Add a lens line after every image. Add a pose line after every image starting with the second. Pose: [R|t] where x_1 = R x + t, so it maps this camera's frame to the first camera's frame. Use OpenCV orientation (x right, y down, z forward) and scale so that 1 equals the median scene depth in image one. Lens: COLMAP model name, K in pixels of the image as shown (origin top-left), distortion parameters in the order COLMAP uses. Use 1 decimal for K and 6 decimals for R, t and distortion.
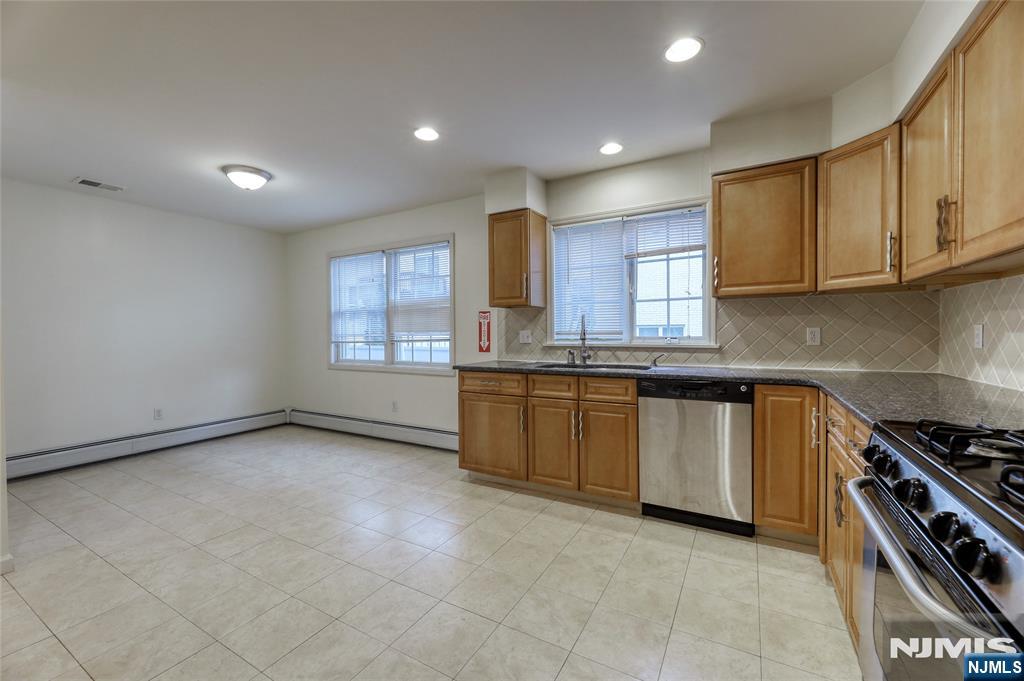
lens RADIAL K [[448.7, 0, 545.5], [0, 448.7, 337.9], [0, 0, 1]] dist [-0.001116, -0.000130]
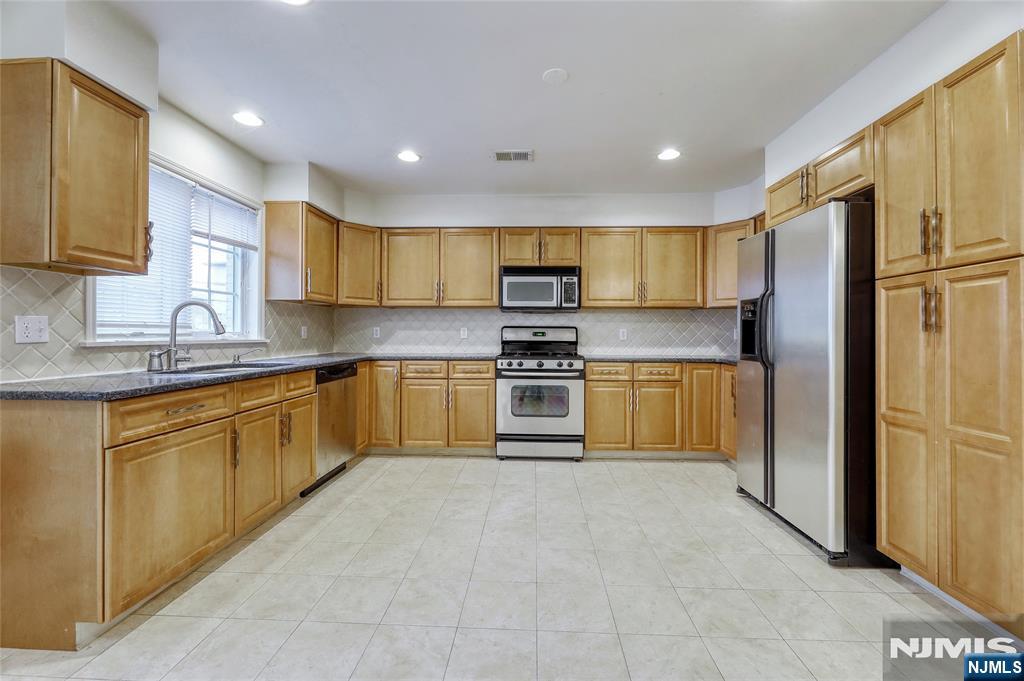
lens RADIAL K [[417.2, 0, 514.1], [0, 417.2, 326.4], [0, 0, 1]] dist [-0.001070, -0.000277]
pose [[-0.453658, 0.024314, 0.890844, -0.751543], [0.013585, 0.999700, -0.020366, 0.011650], [-0.891072, 0.002863, -0.453852, 0.831549]]
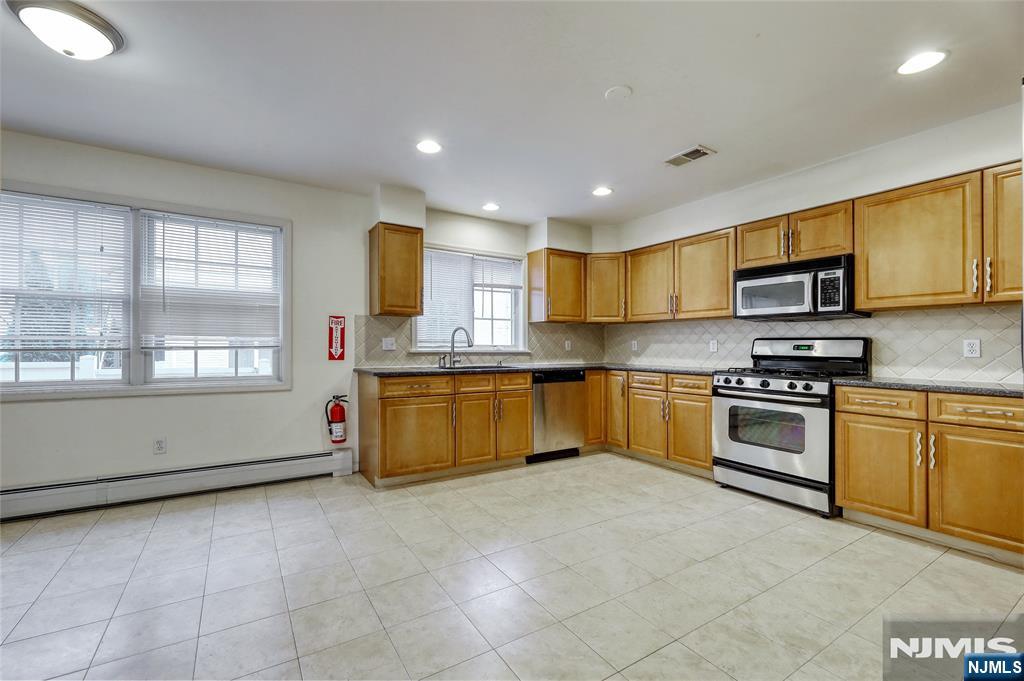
lens RADIAL K [[419.8, 0, 515.6], [0, 419.8, 338.8], [0, 0, 1]] dist [-0.000475, -0.000099]
pose [[0.460759, 0.027240, 0.887107, -0.868292], [0.002982, 0.999476, -0.032239, 0.019814], [-0.887520, 0.017500, 0.460436, 0.322049]]
